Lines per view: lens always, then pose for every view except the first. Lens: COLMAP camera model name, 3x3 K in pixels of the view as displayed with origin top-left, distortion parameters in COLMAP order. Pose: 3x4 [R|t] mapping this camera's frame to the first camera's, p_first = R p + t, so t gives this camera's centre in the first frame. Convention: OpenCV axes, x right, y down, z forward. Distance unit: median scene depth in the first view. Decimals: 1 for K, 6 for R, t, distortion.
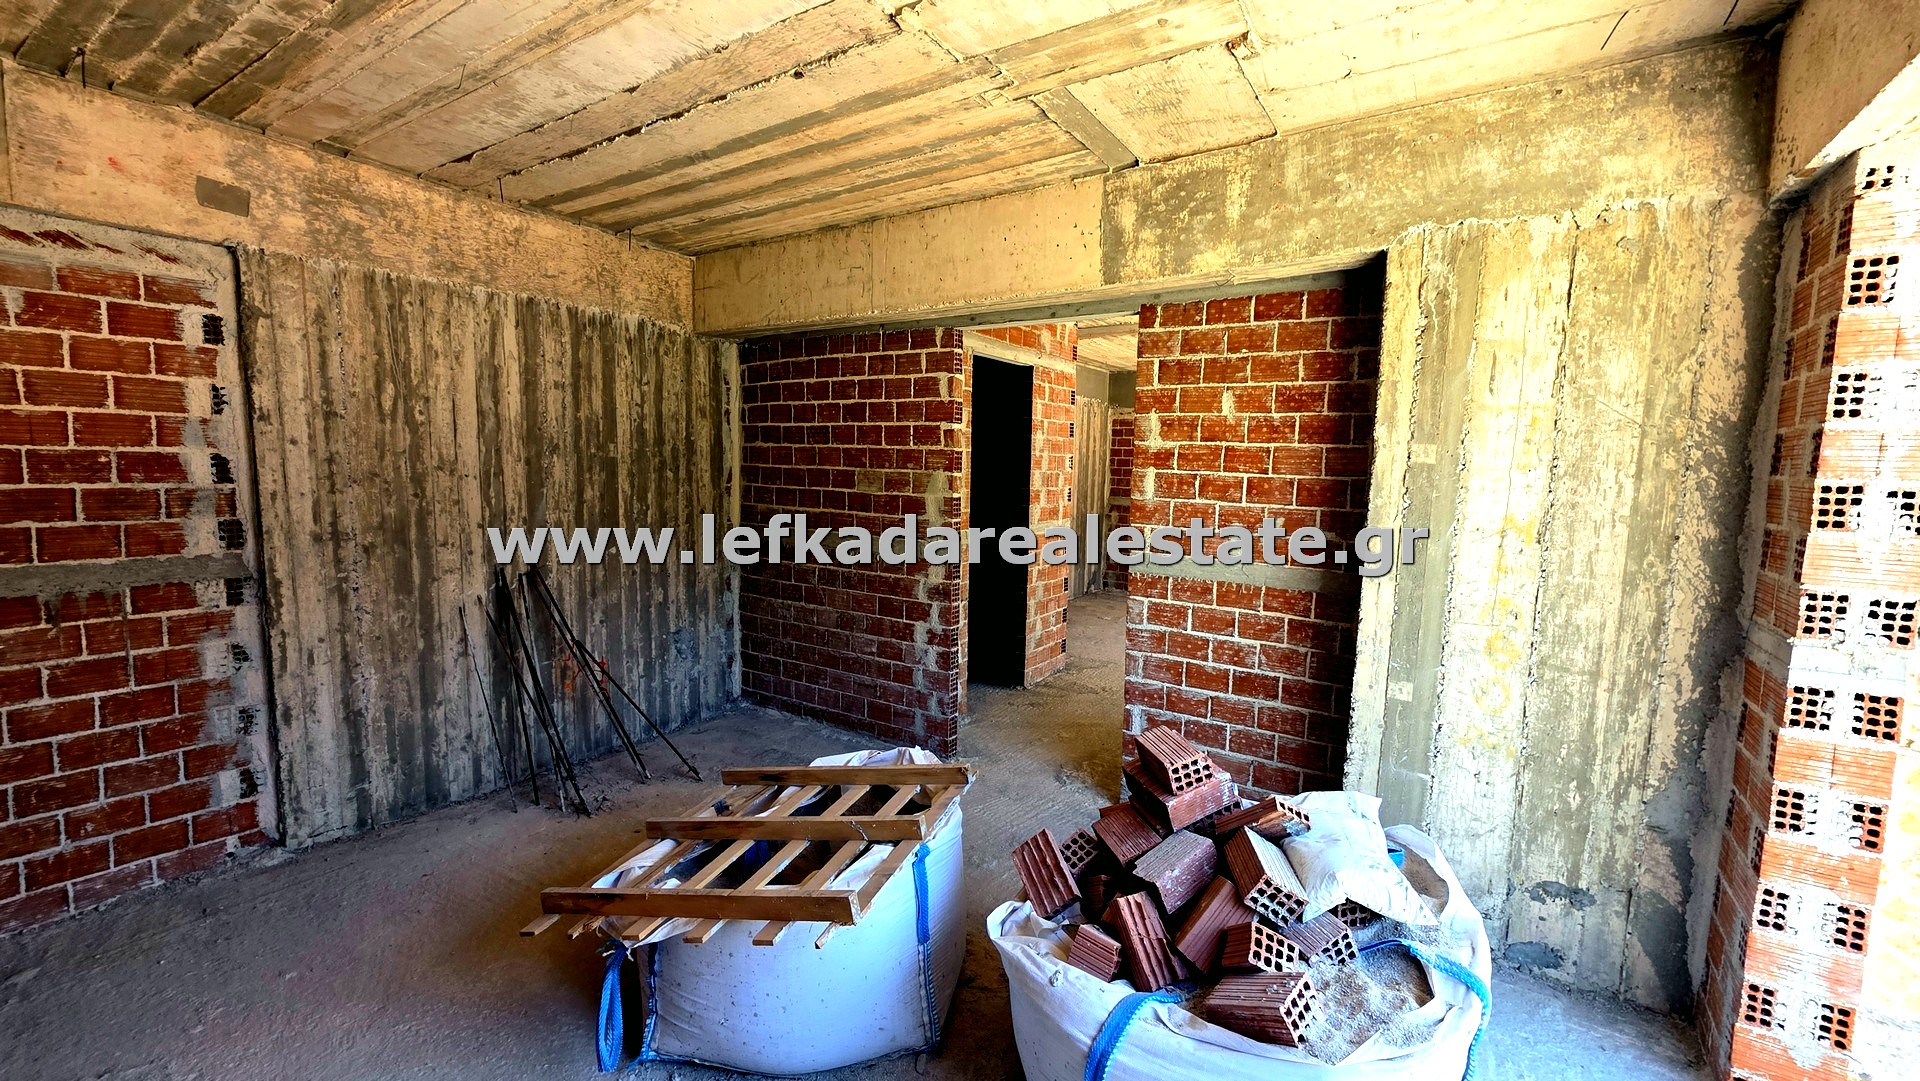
lens RADIAL K [[766.7, 0, 961.6], [0, 766.7, 535.4], [0, 0, 1]] dist [0.003364, -0.000676]
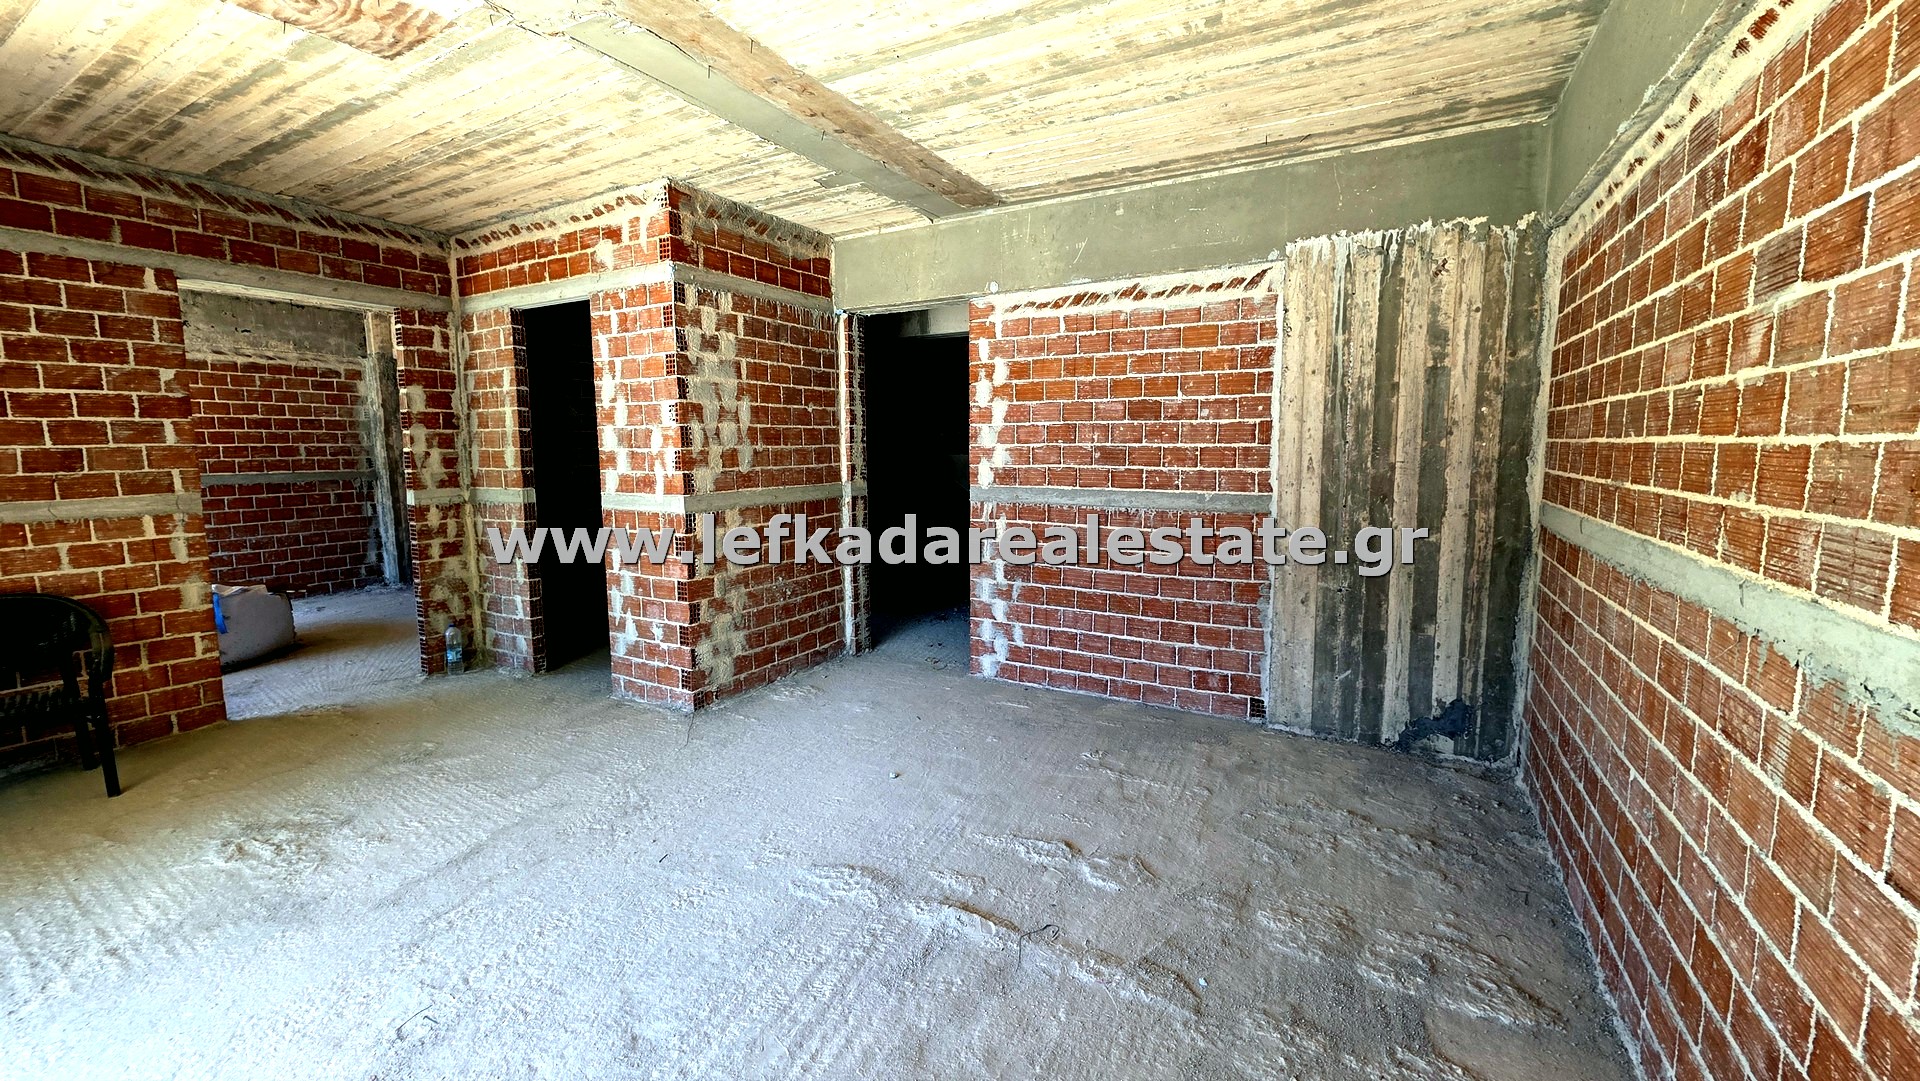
lens RADIAL K [[766.7, 0, 961.6], [0, 766.7, 535.4], [0, 0, 1]] dist [0.003364, -0.000676]
pose [[0.063448, 0.081111, -0.994684, 0.833069], [-0.093105, 0.992826, 0.075020, -0.060279], [0.993633, 0.087850, 0.070545, 1.197840]]
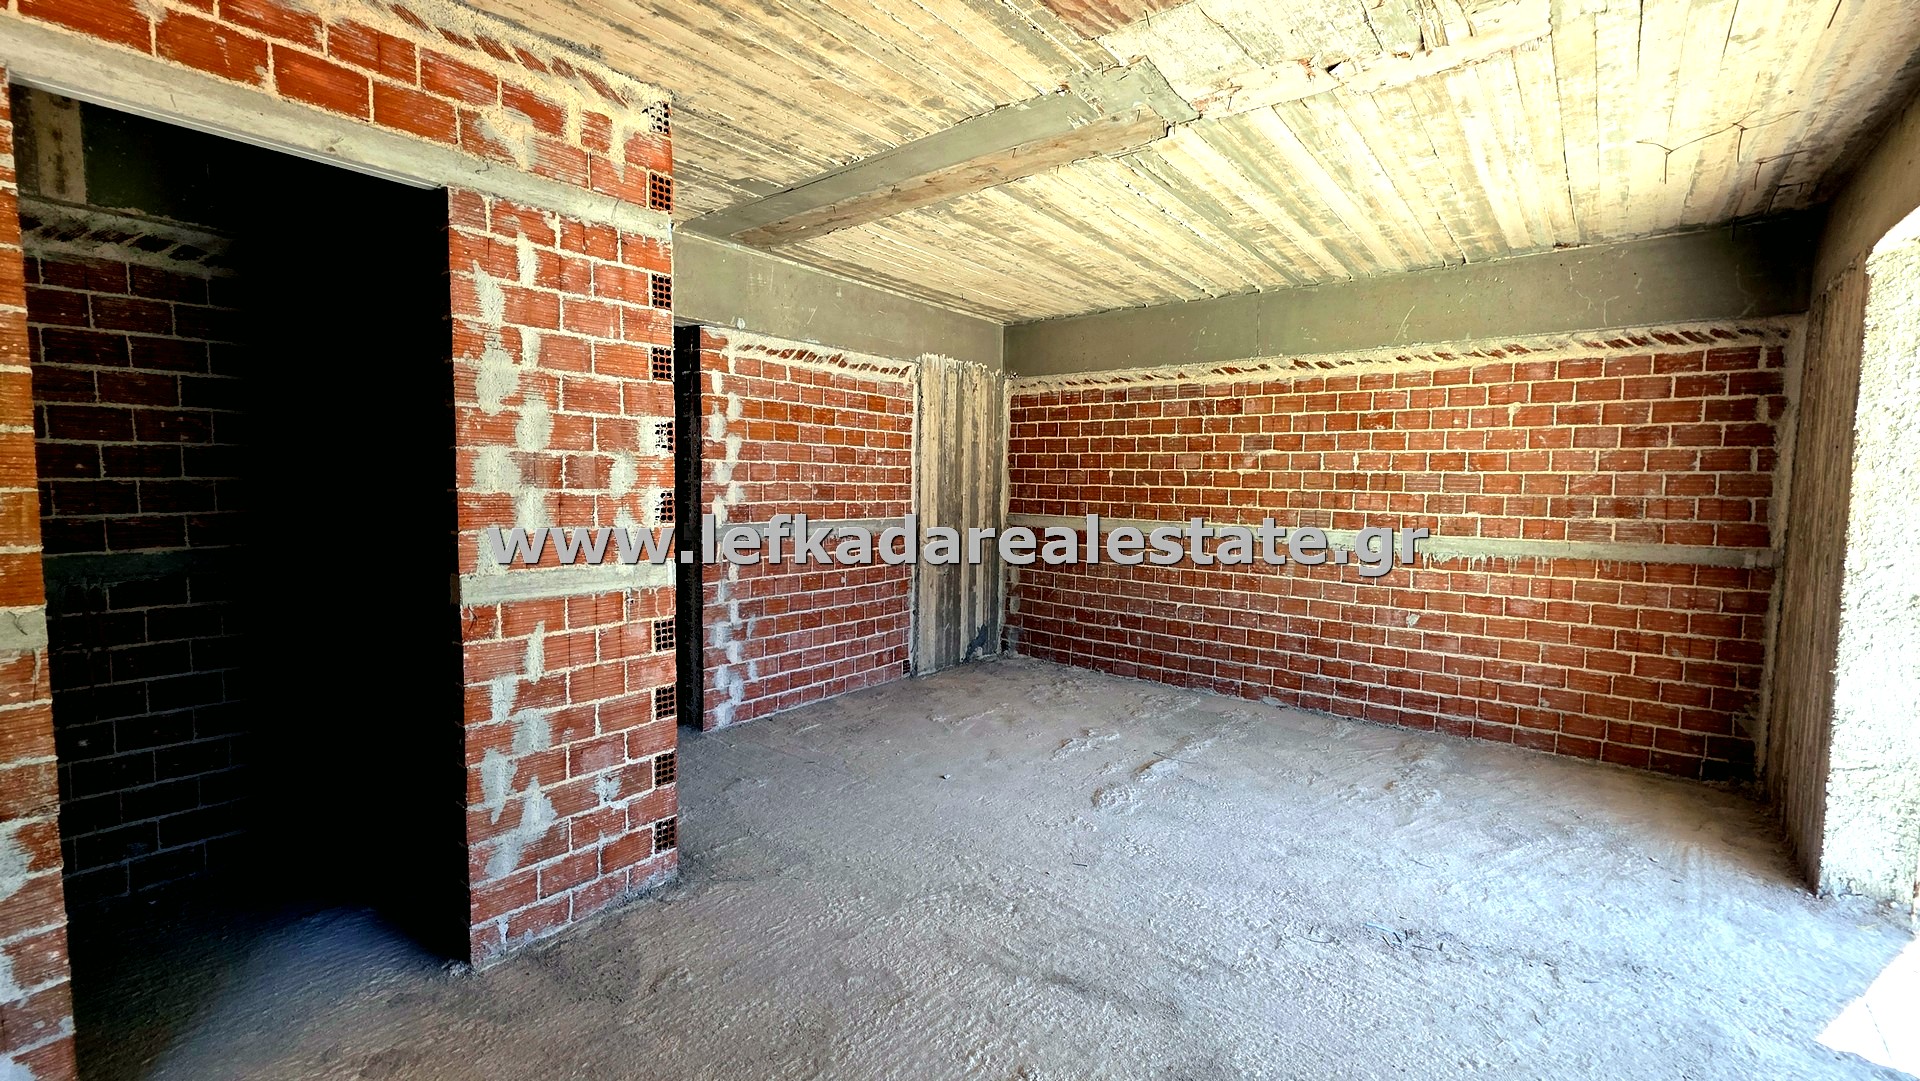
lens RADIAL K [[766.7, 0, 961.6], [0, 766.7, 535.4], [0, 0, 1]] dist [0.003364, -0.000676]
pose [[0.994931, -0.011117, -0.099945, 0.358349], [0.008326, 0.999565, -0.028299, -0.020799], [0.100216, 0.027324, 0.994590, 0.556857]]
